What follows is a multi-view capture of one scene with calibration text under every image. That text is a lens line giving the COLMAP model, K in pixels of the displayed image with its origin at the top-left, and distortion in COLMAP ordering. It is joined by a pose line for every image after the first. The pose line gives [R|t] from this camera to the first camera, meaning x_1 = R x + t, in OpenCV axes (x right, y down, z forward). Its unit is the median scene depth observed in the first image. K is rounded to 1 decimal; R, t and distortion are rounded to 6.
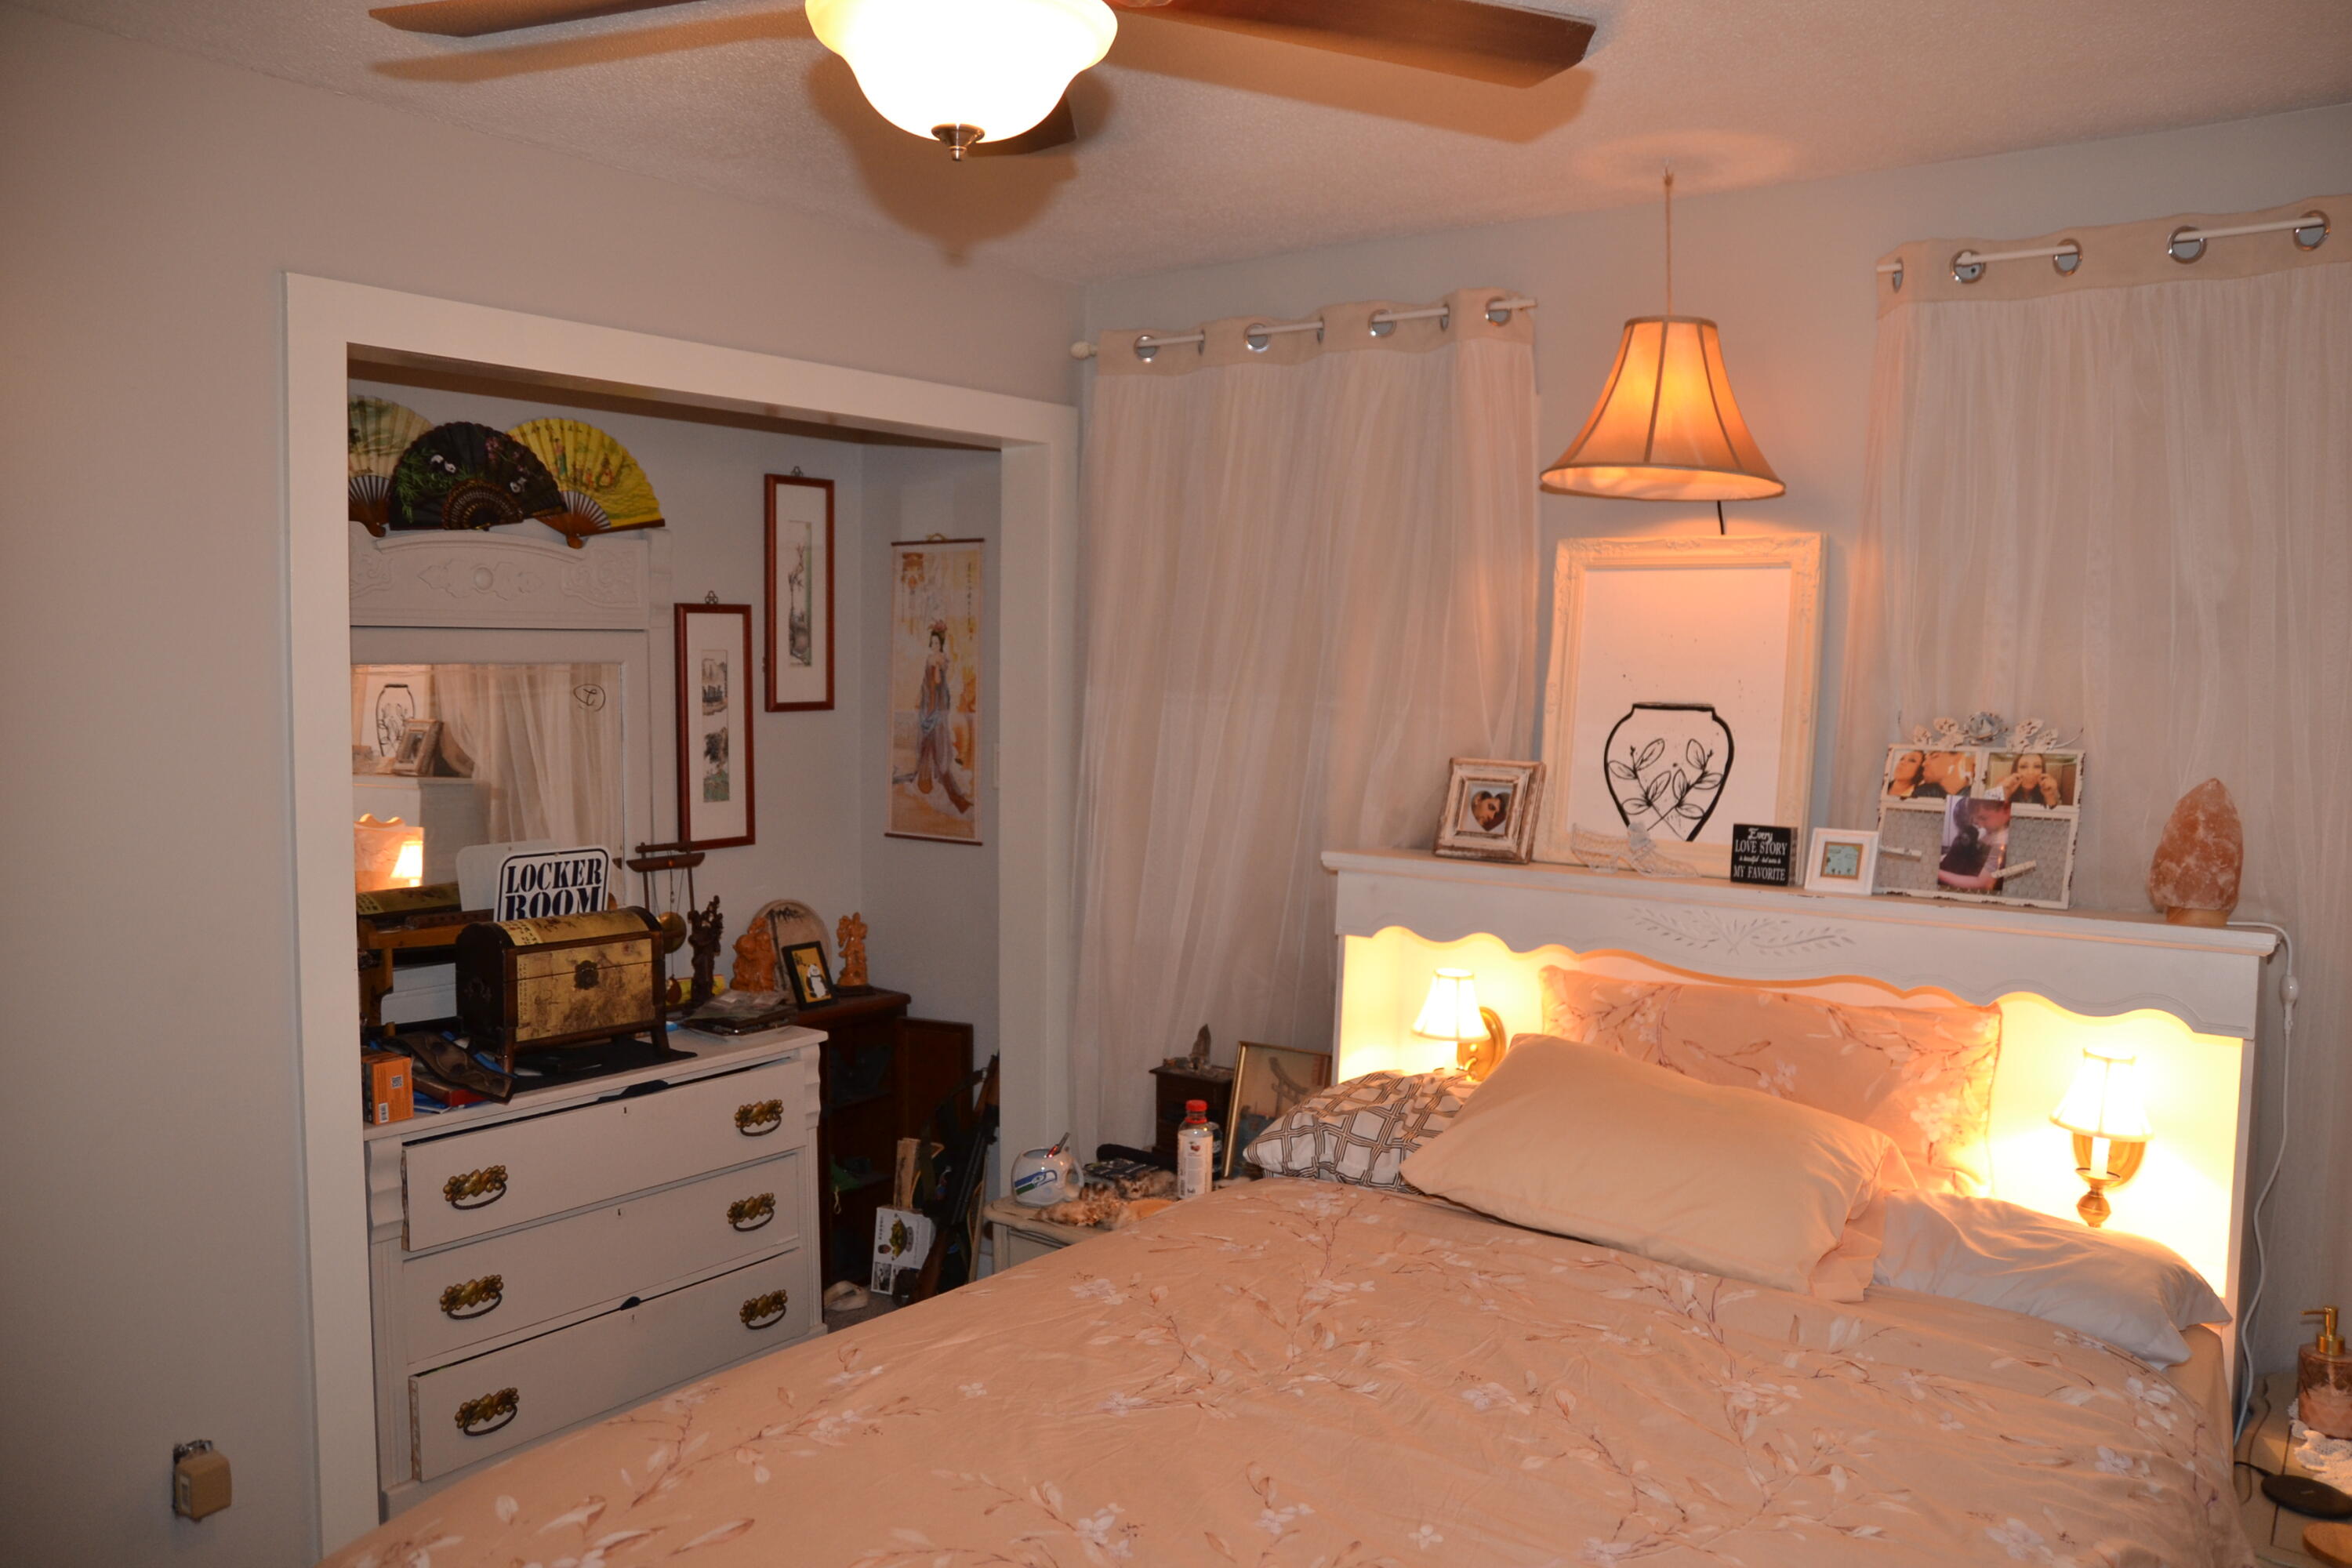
lens RADIAL K [[1740.3, 0, 1212.4], [0, 1740.3, 767.2], [0, 0, 1]] dist [-0.132604, 0.119783]
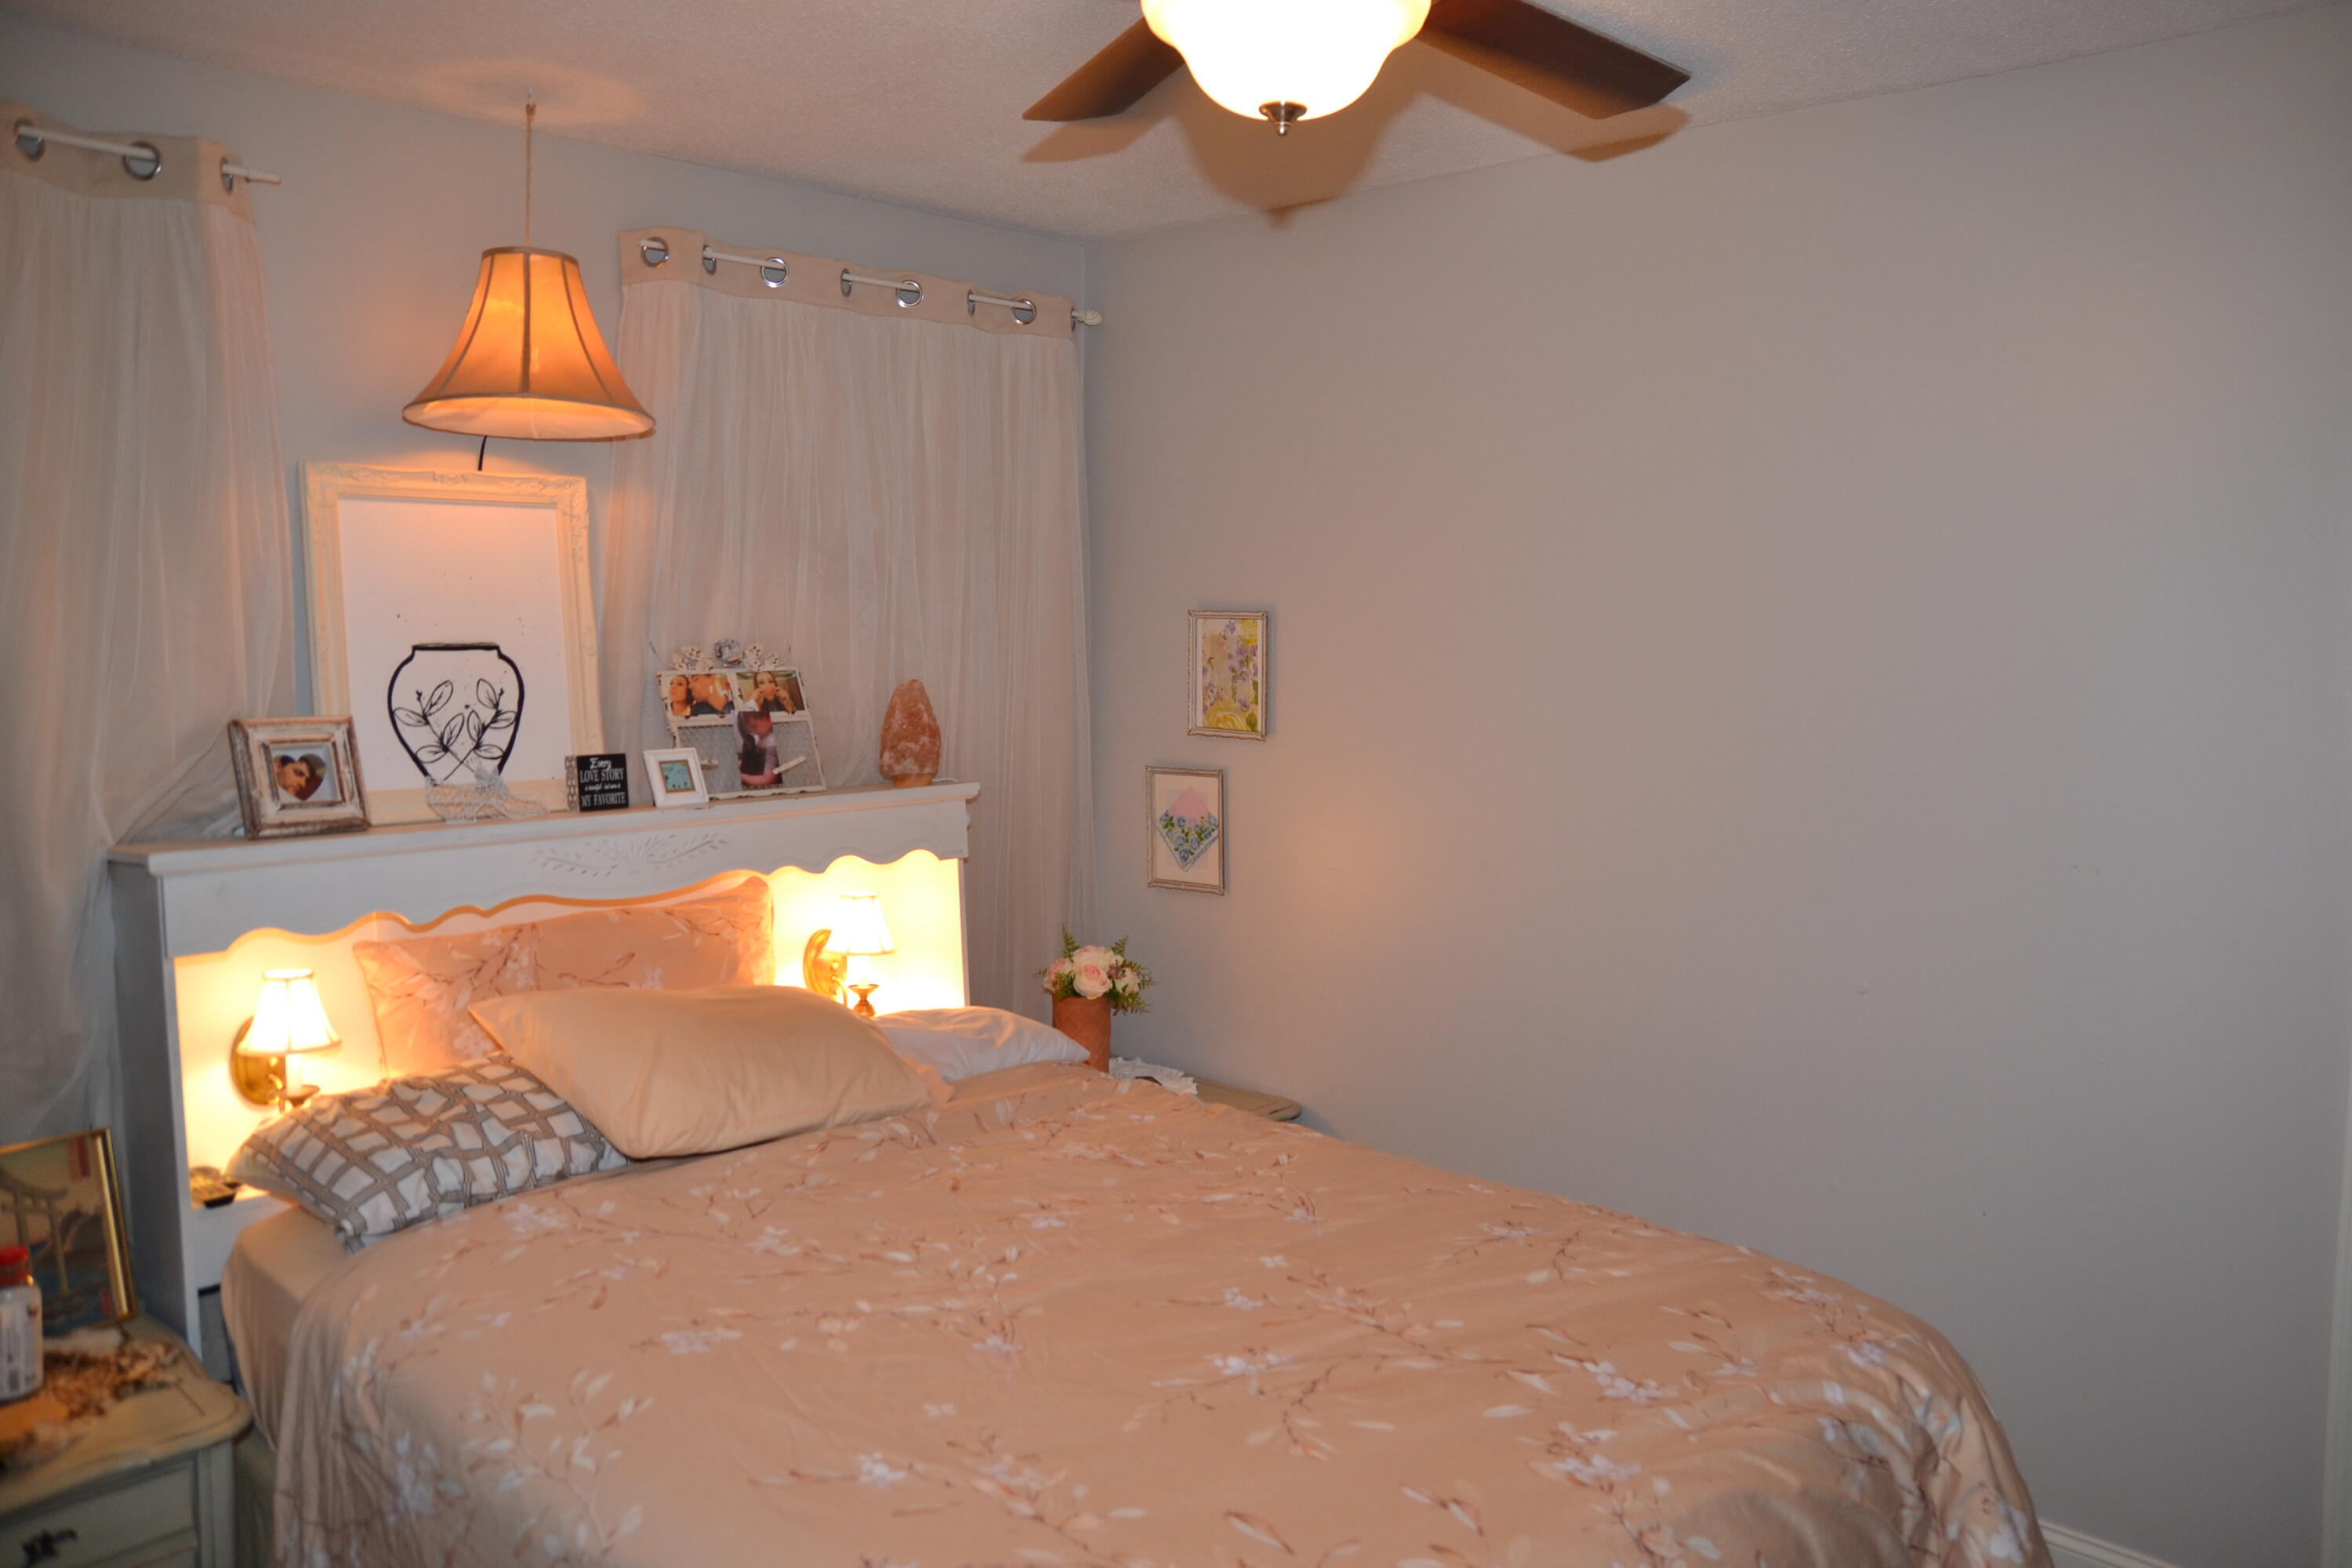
lens RADIAL K [[1740.3, 0, 1212.4], [0, 1740.3, 767.2], [0, 0, 1]] dist [-0.132604, 0.119783]
pose [[0.112137, -0.100801, 0.988567, -0.597672], [0.056187, 0.993893, 0.094970, -0.032723], [-0.992103, 0.044895, 0.117116, 0.443883]]
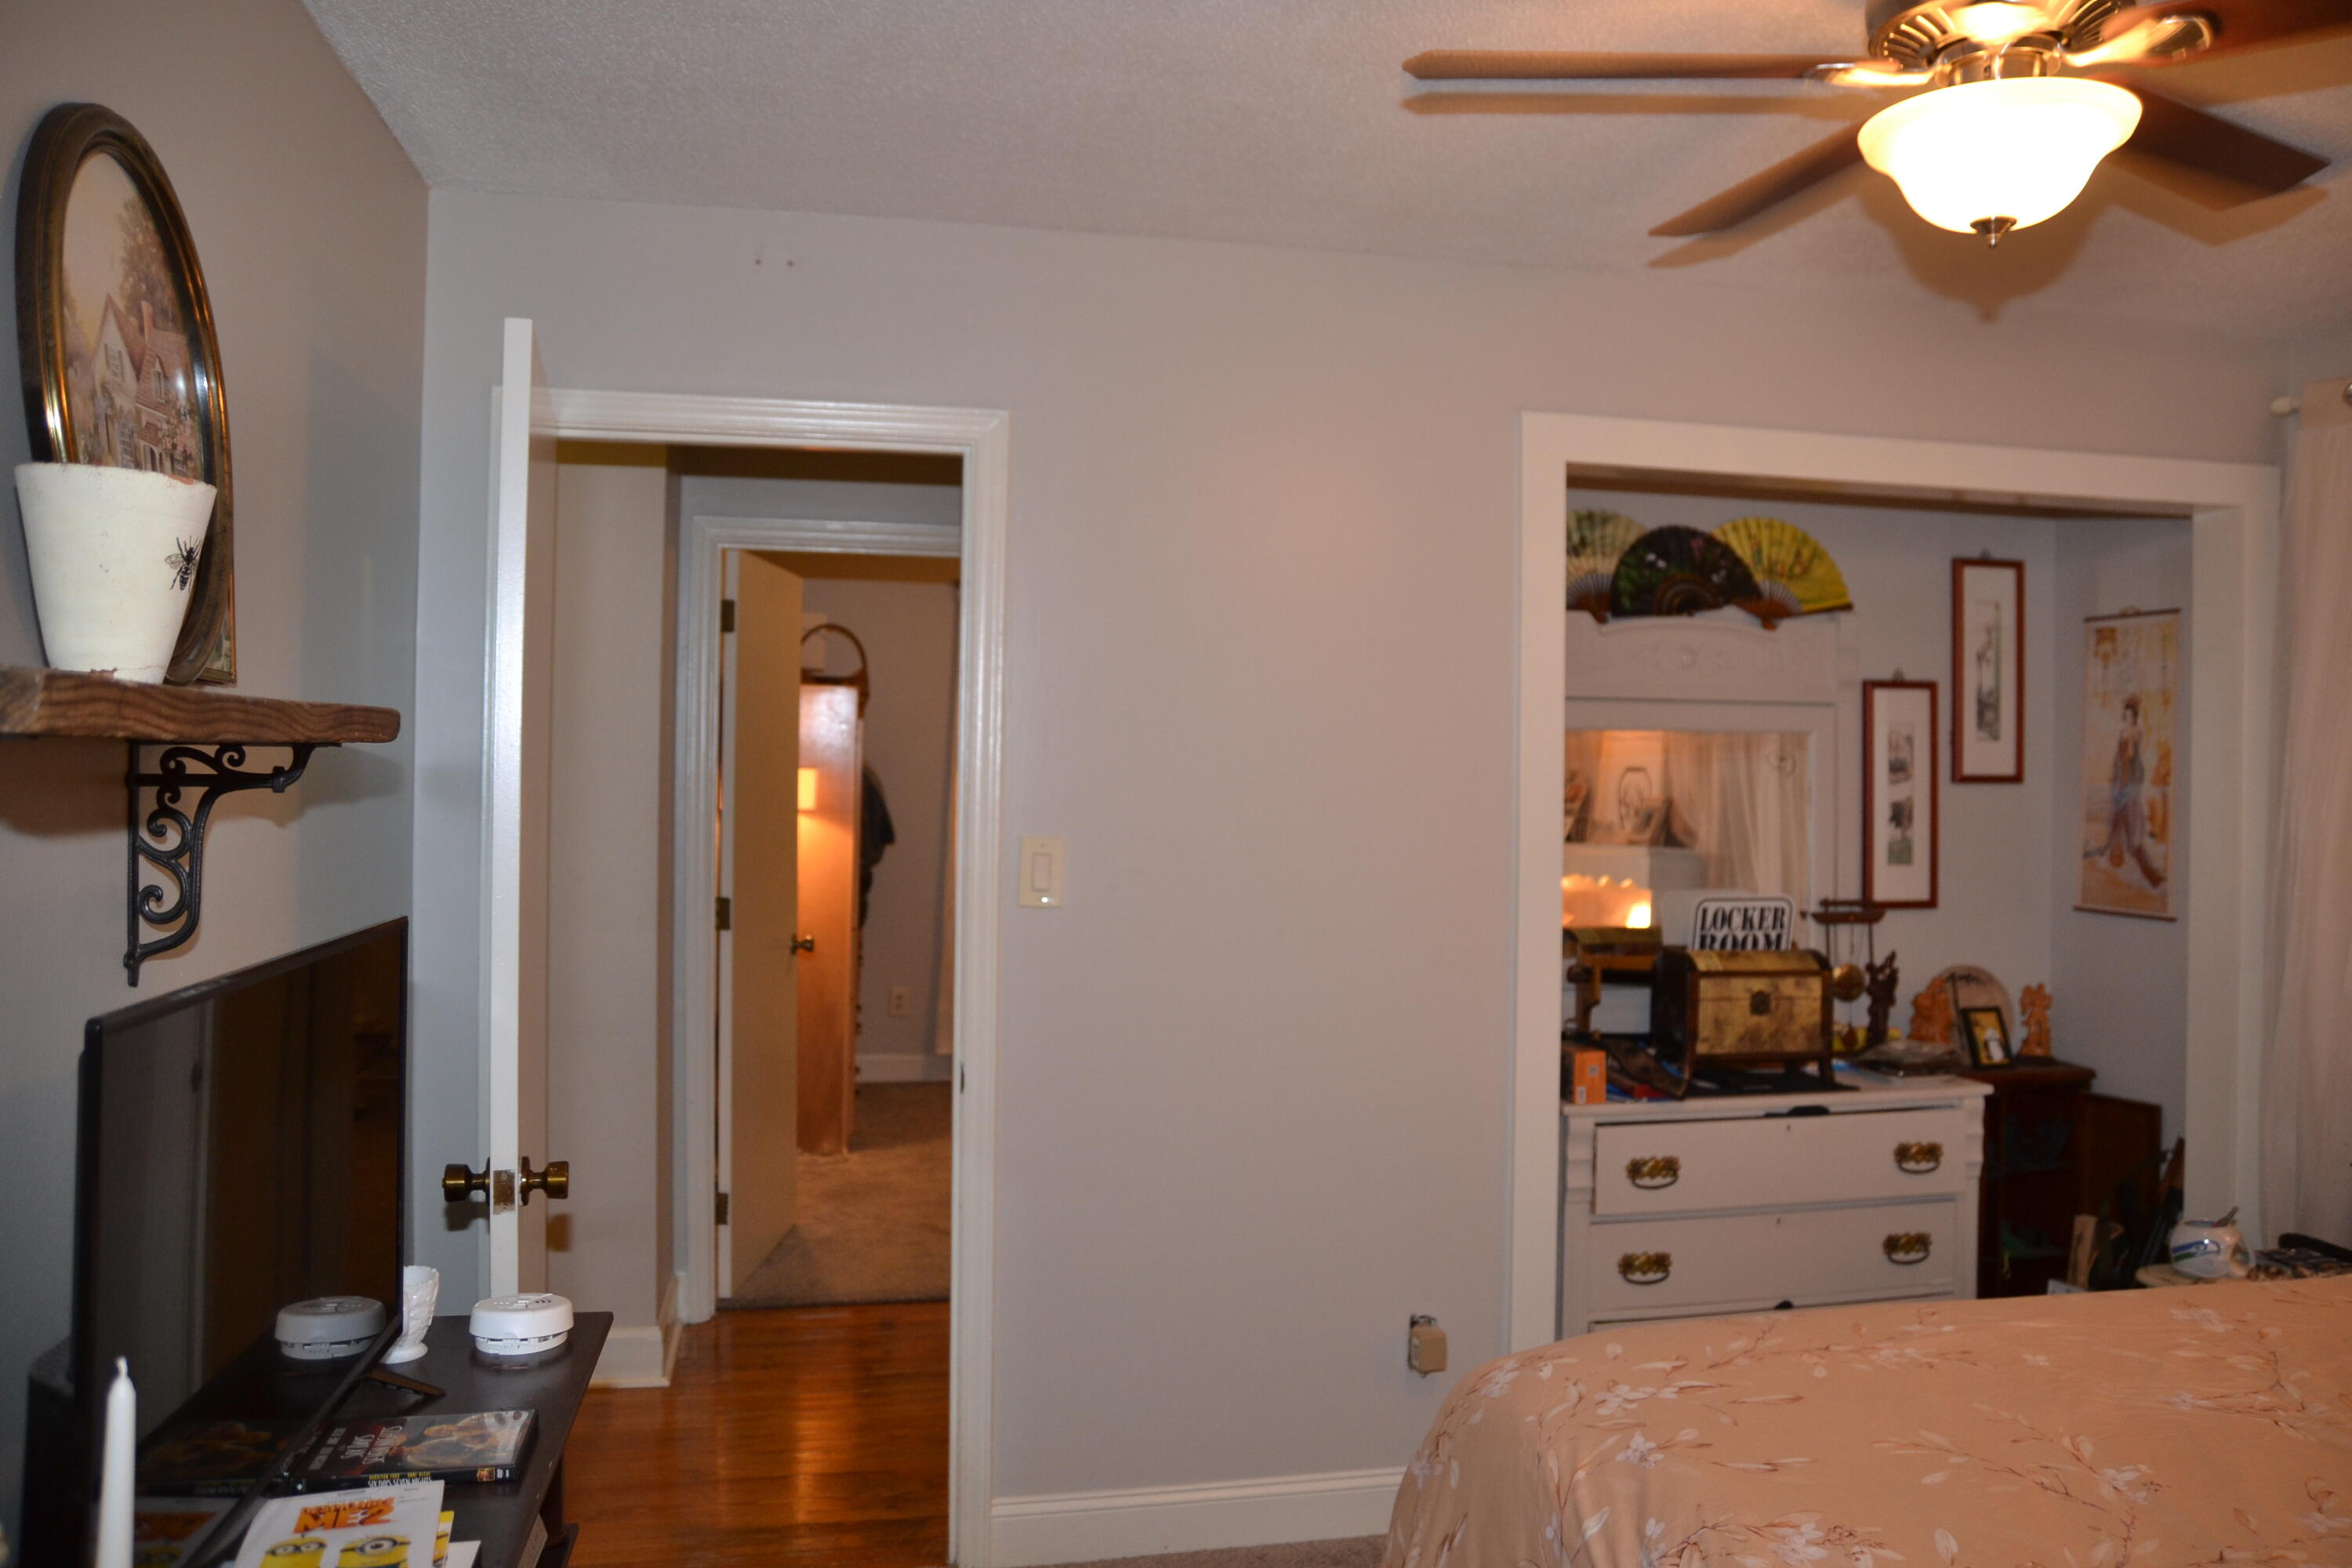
lens RADIAL K [[1740.3, 0, 1212.4], [0, 1740.3, 767.2], [0, 0, 1]] dist [-0.132604, 0.119783]
pose [[0.759794, -0.001392, -0.650162, 0.095327], [-0.044044, 0.997590, -0.053606, 0.043589], [0.648670, 0.069366, 0.757902, -0.101504]]
